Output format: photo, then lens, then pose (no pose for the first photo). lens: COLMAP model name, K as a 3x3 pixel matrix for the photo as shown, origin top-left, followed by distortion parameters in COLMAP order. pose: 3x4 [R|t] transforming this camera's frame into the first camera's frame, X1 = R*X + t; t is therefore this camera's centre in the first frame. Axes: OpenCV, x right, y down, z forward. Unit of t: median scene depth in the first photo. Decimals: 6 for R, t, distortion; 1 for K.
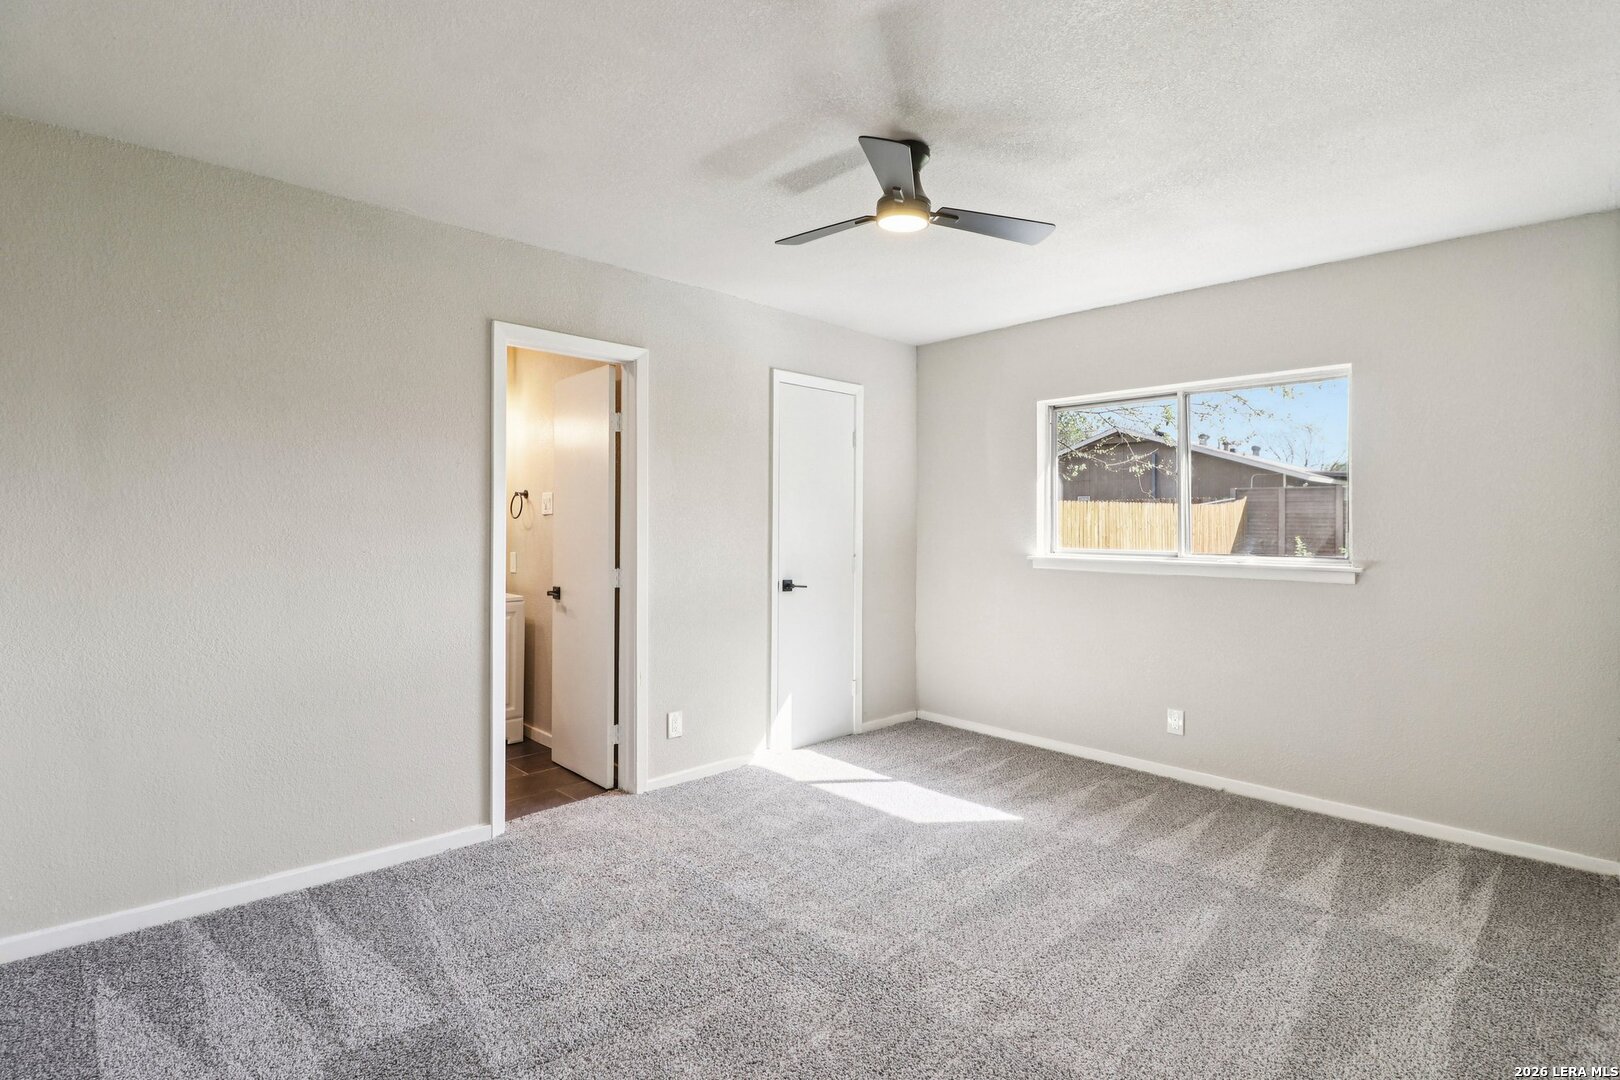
lens RADIAL K [[761.9, 0, 803.9], [0, 761.9, 531.1], [0, 0, 1]] dist [-0.004304, -0.006597]
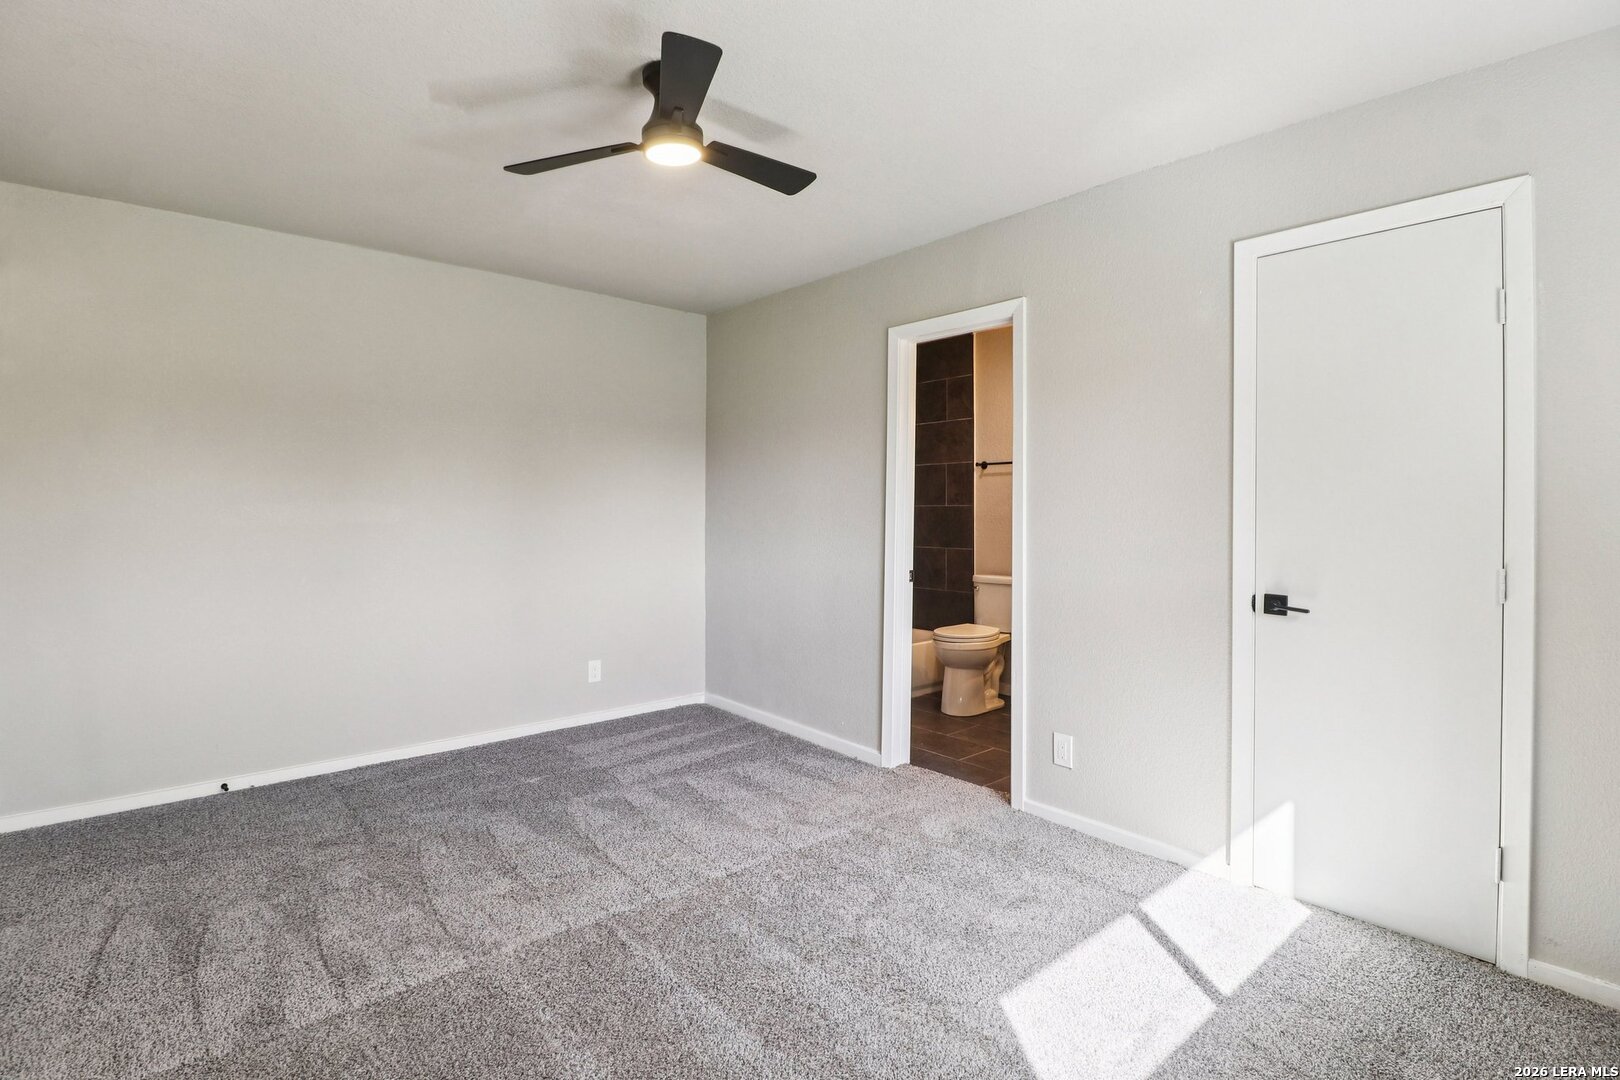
lens RADIAL K [[761.9, 0, 805.9], [0, 761.9, 532.6], [0, 0, 1]] dist [-0.004304, -0.006597]
pose [[-0.051165, 0.012703, -0.998609, 0.636934], [-0.020022, 0.999705, 0.013743, 0.018565], [0.998489, 0.020698, -0.050896, 0.755259]]
